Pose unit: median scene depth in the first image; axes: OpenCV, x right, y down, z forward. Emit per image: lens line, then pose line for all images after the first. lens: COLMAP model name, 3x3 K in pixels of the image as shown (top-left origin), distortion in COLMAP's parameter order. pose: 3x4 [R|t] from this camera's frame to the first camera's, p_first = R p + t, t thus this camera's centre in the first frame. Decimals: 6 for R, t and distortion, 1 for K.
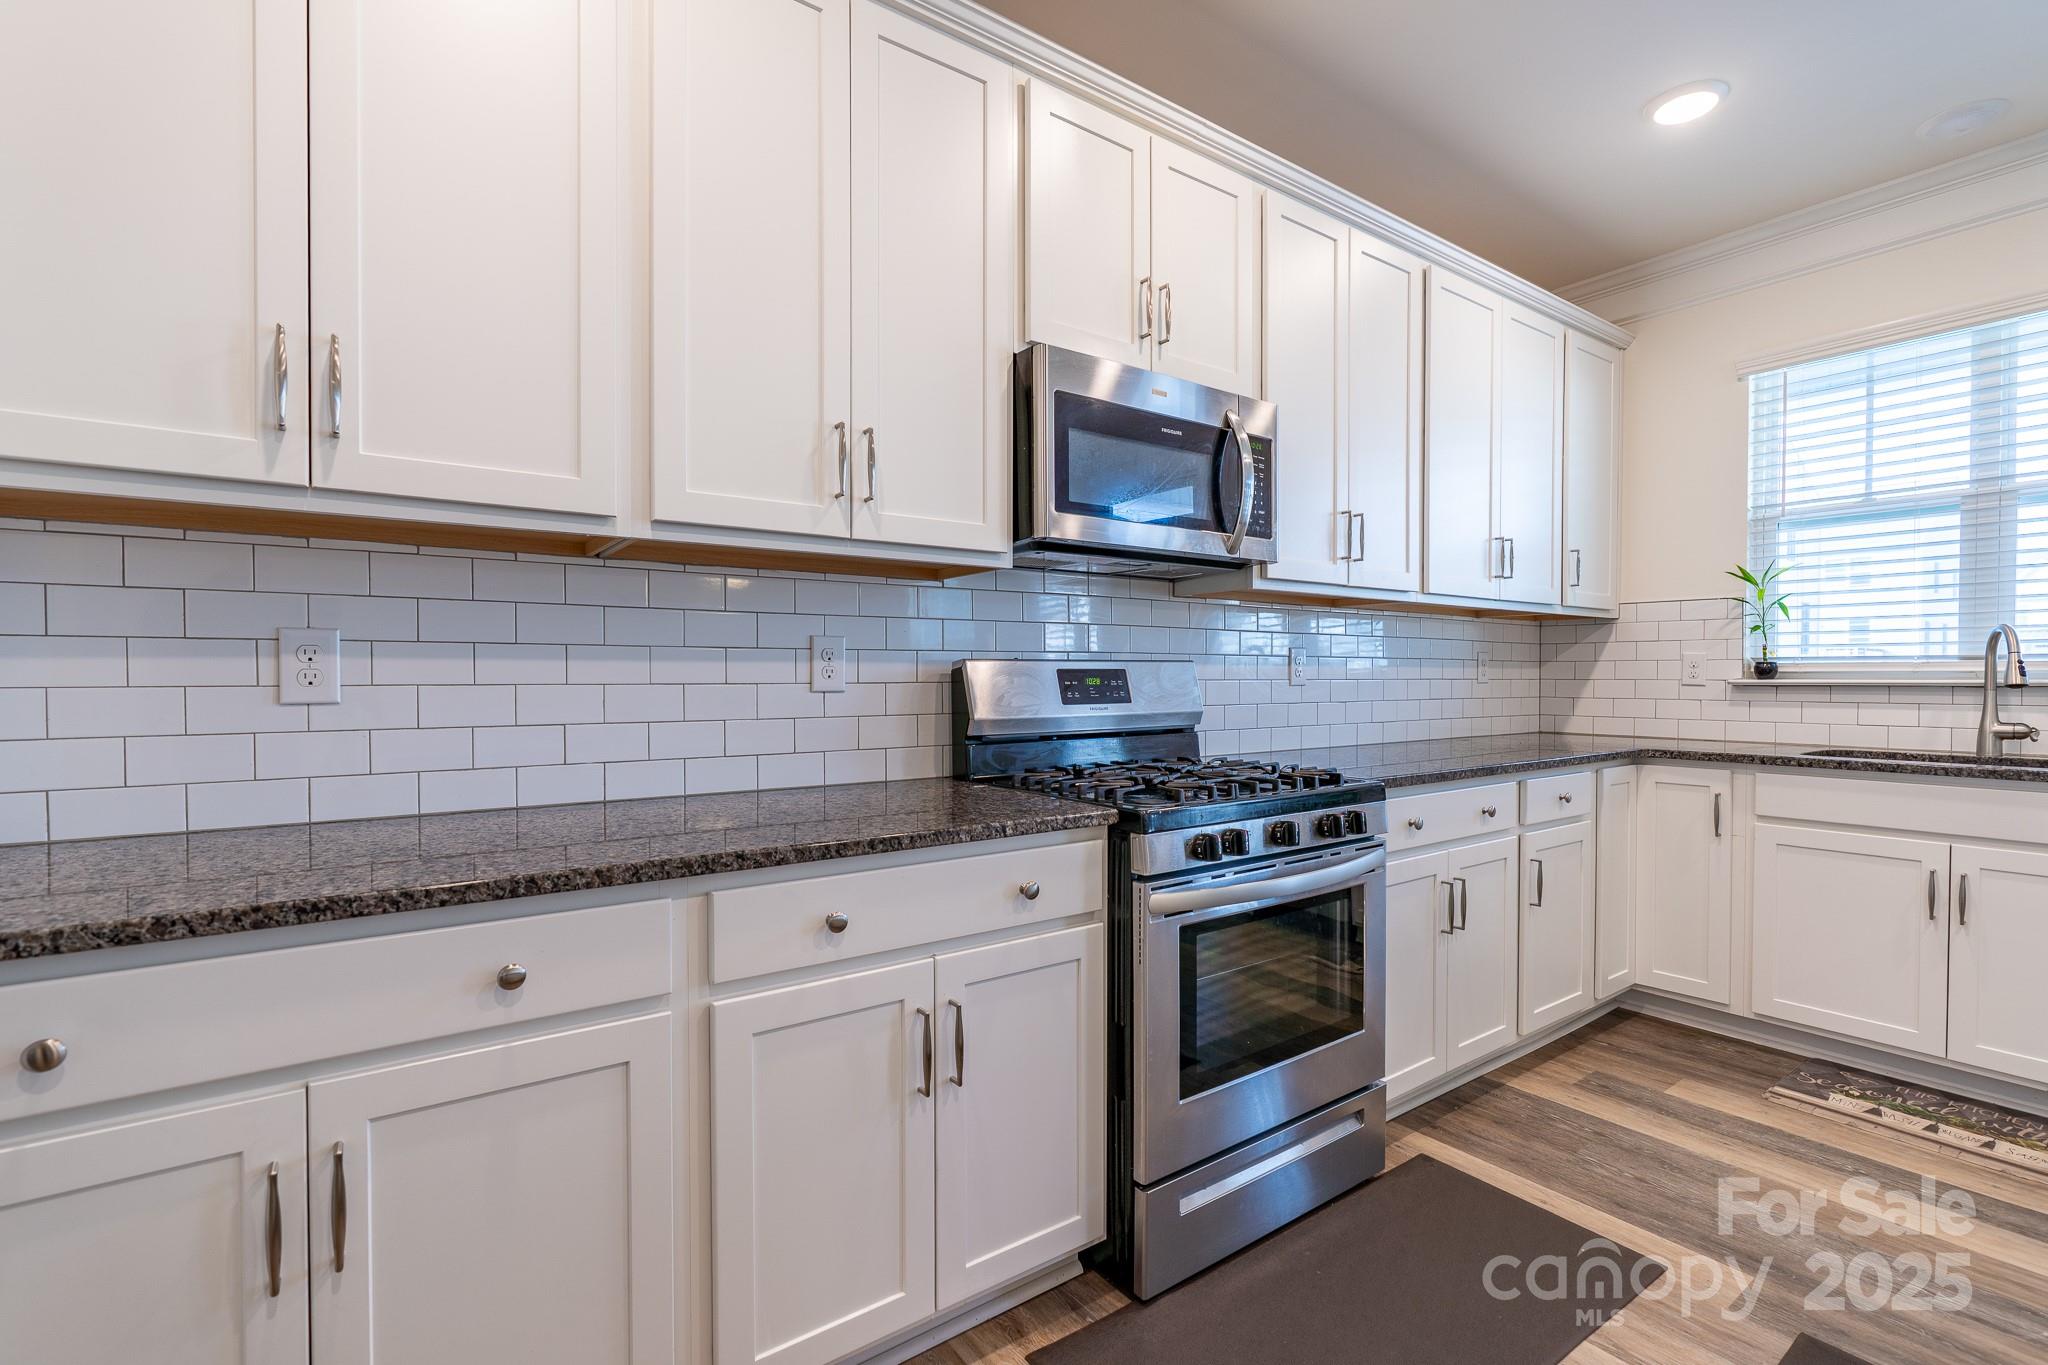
lens RADIAL K [[917.2, 0, 1024.0], [0, 917.2, 682.5], [0, 0, 1]] dist [-0.004981, -0.000219]
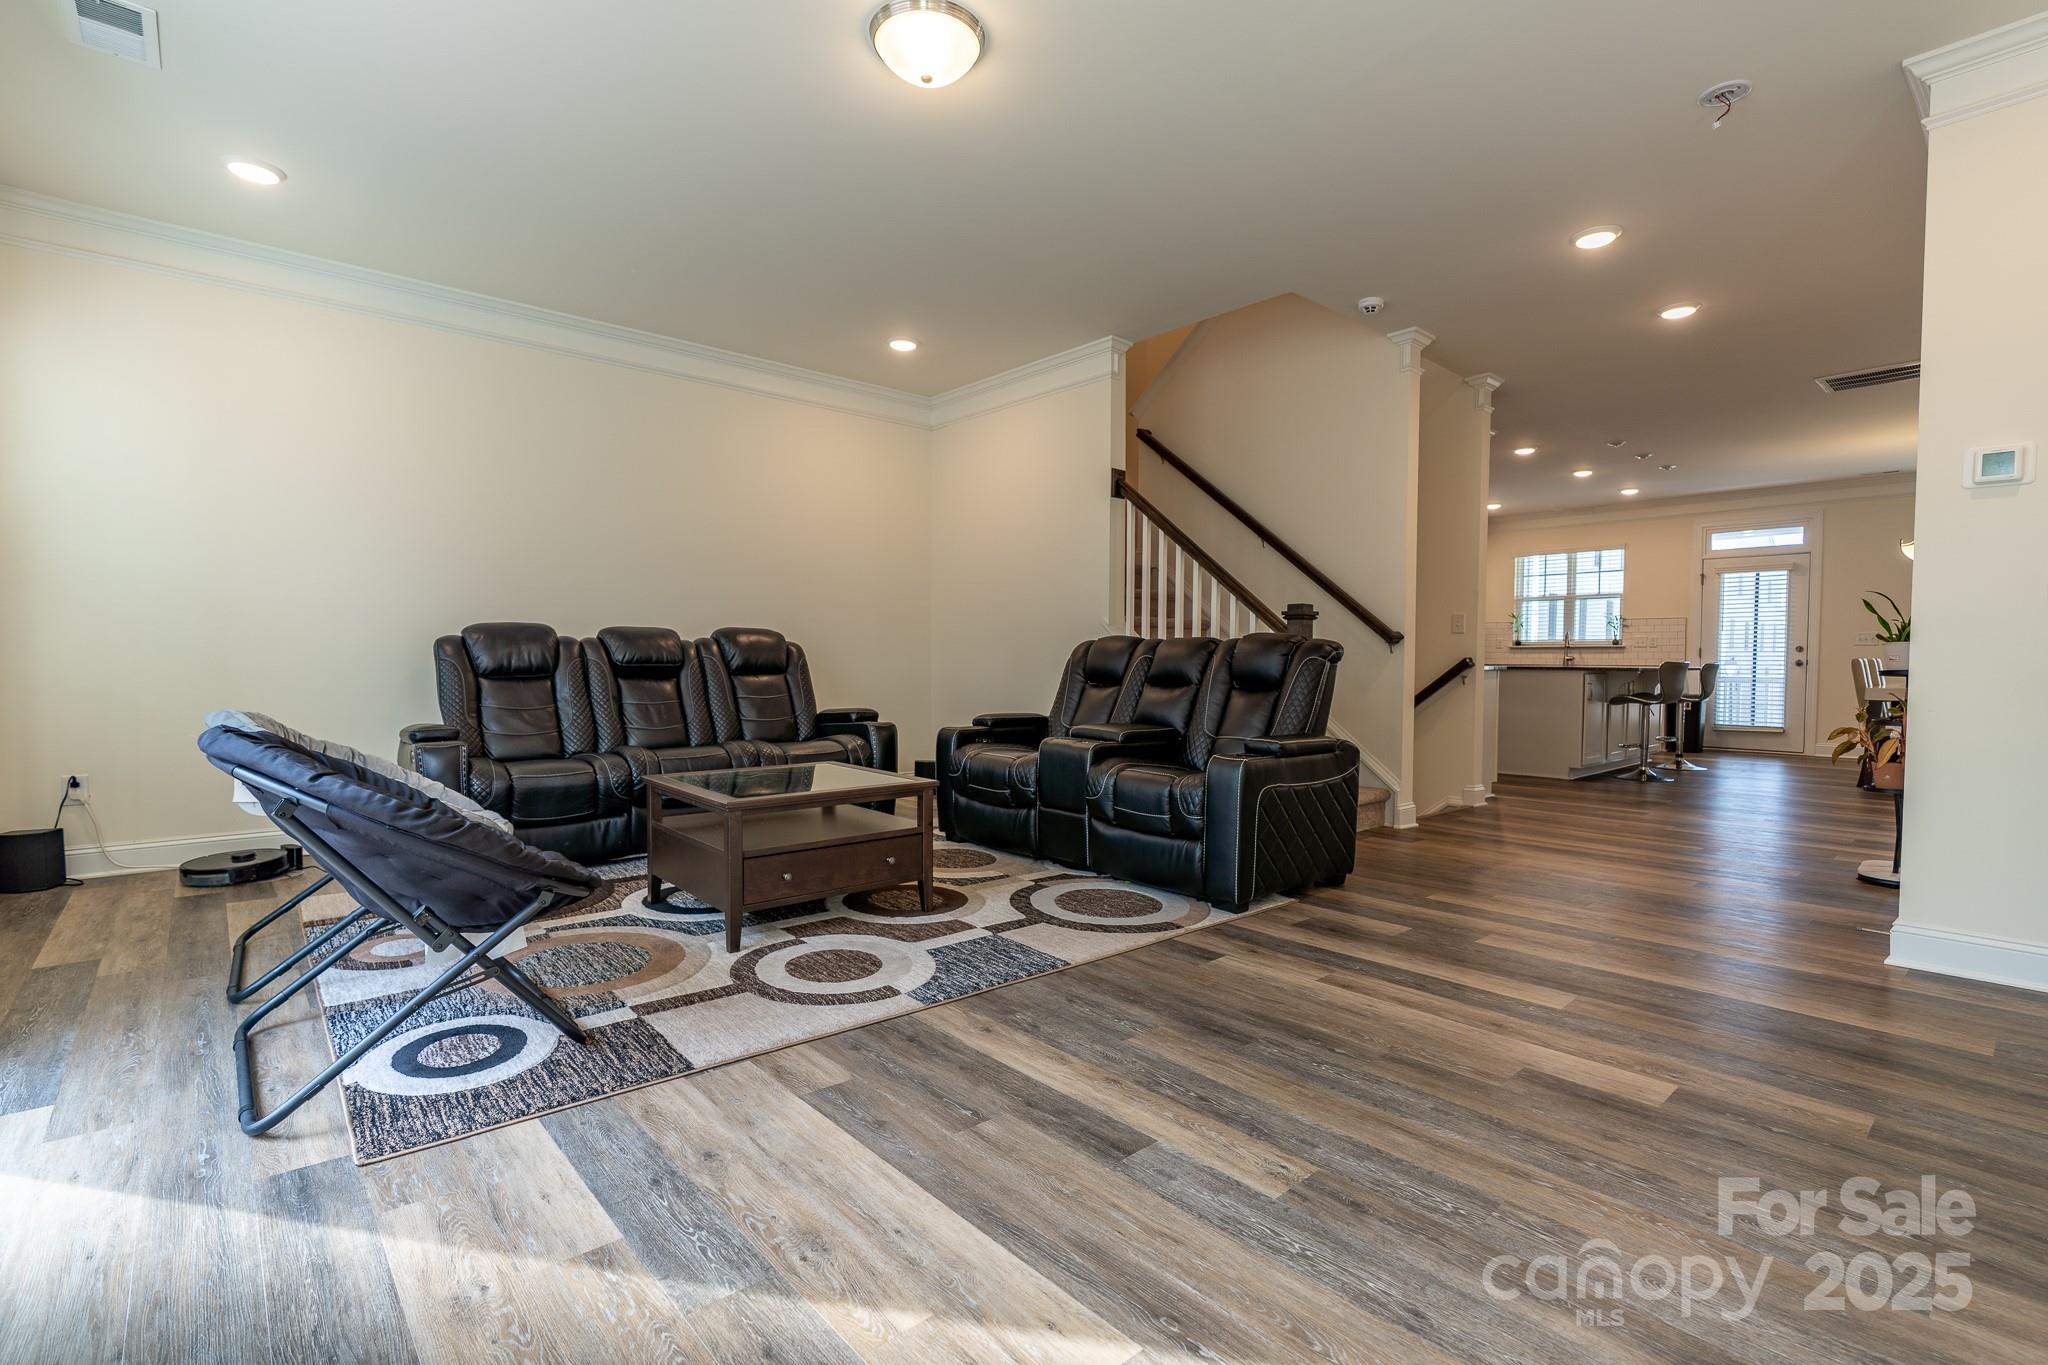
lens RADIAL K [[935.5, 0, 1028.3], [0, 935.5, 688.1], [0, 0, 1]] dist [-0.000265, 0.000150]
pose [[0.995188, 0.009859, 0.097482, -1.846398], [-0.011950, 0.999710, 0.020889, 0.137508], [-0.097248, -0.021953, 0.995018, -3.153669]]
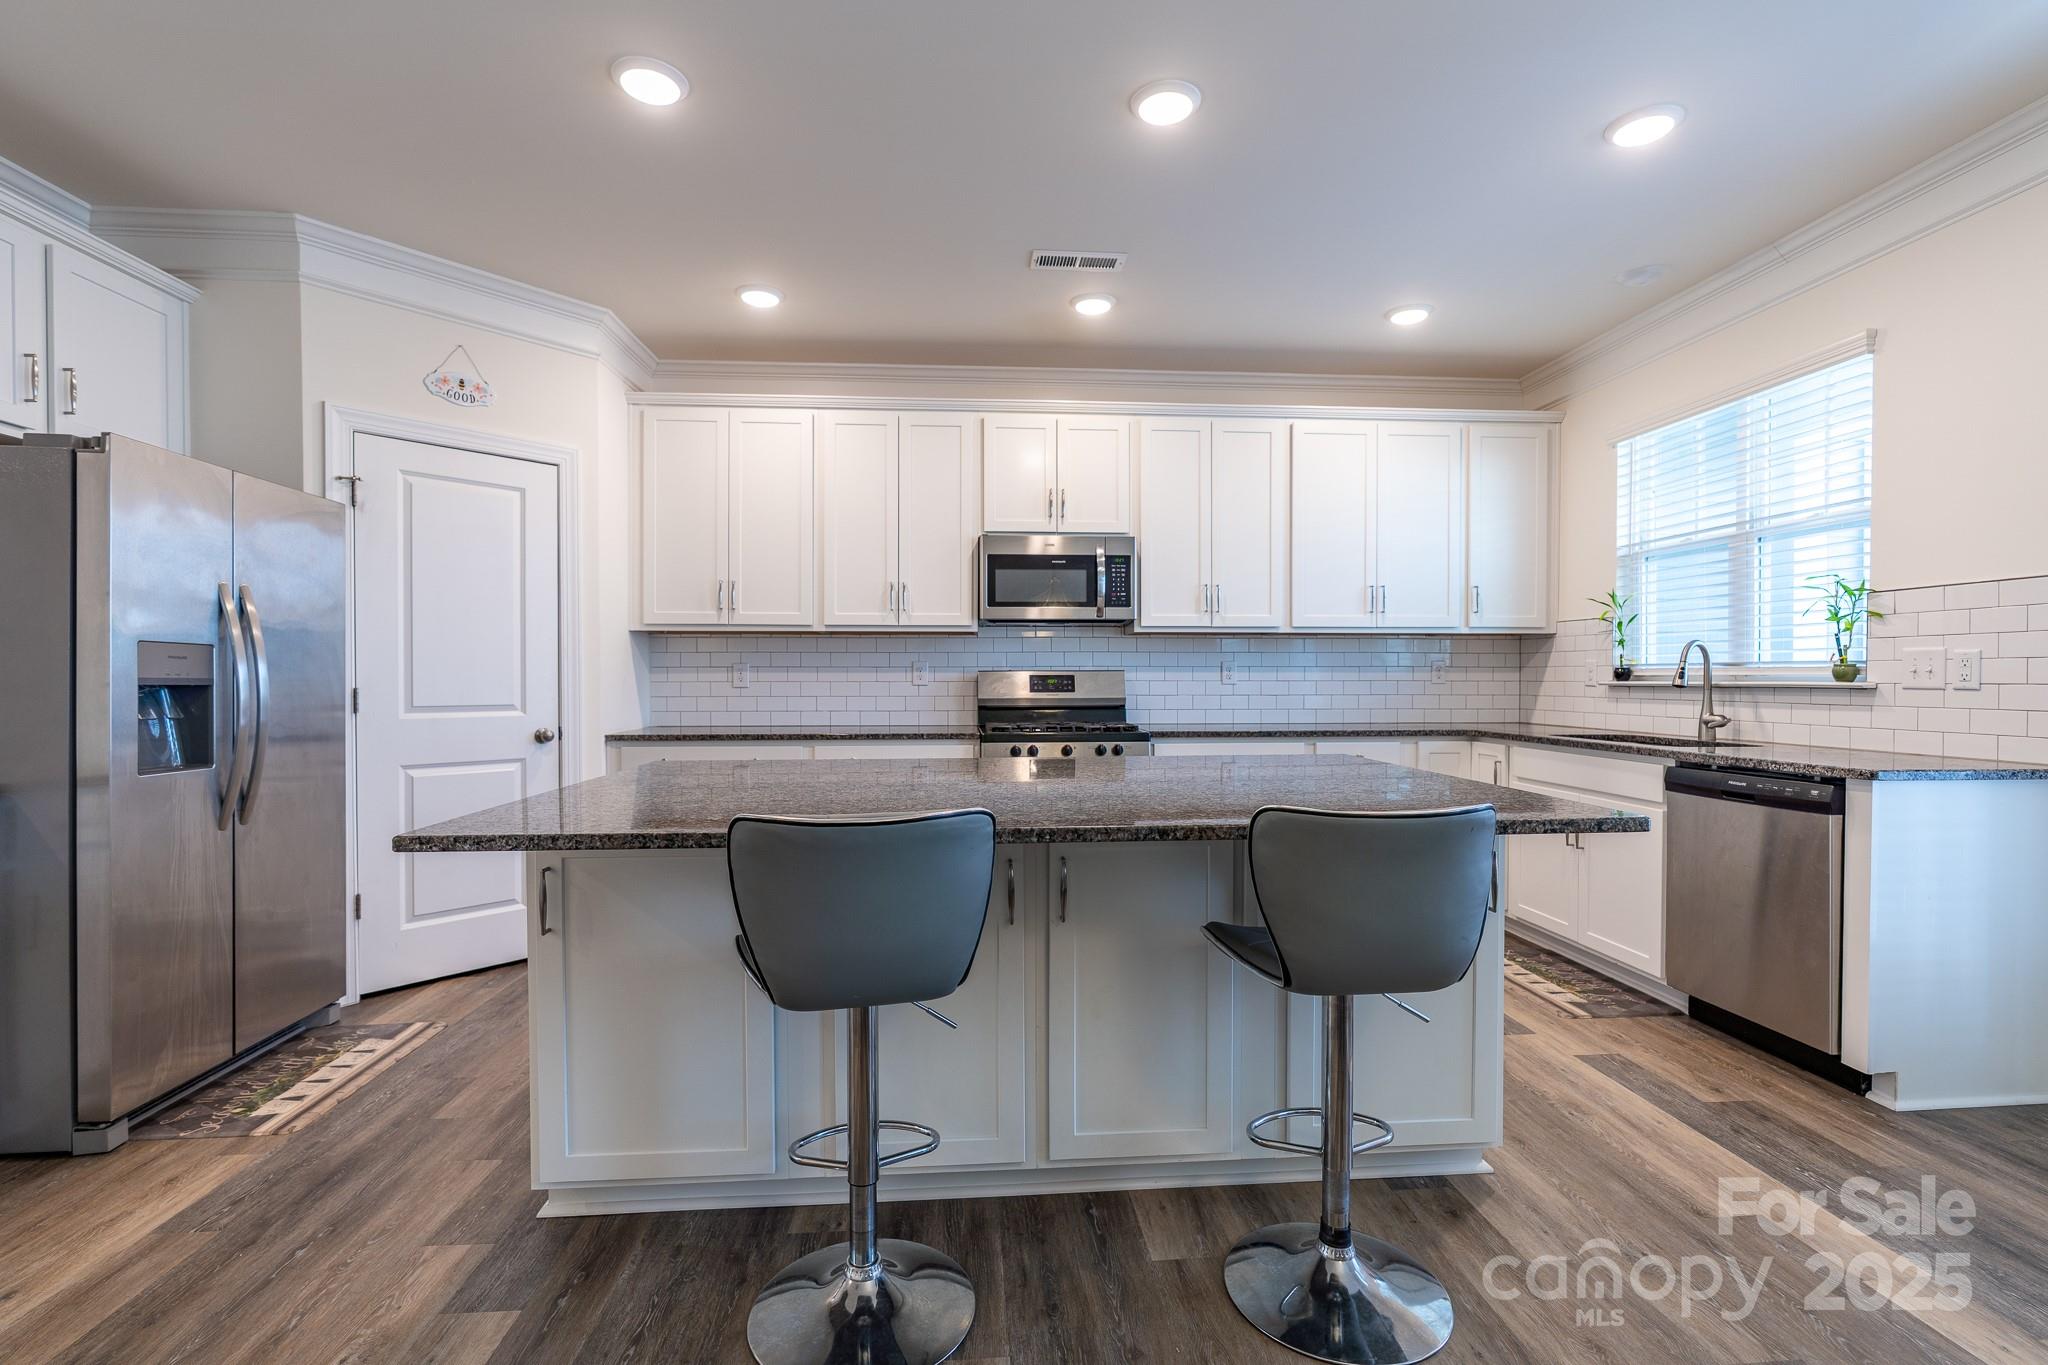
lens RADIAL K [[935.5, 0, 1028.3], [0, 935.5, 688.1], [0, 0, 1]] dist [-0.000265, 0.000150]
pose [[0.851454, 0.006031, -0.524395, 1.080902], [-0.003660, 0.999978, 0.005559, 0.002283], [0.524417, -0.002814, 0.851457, -0.753302]]
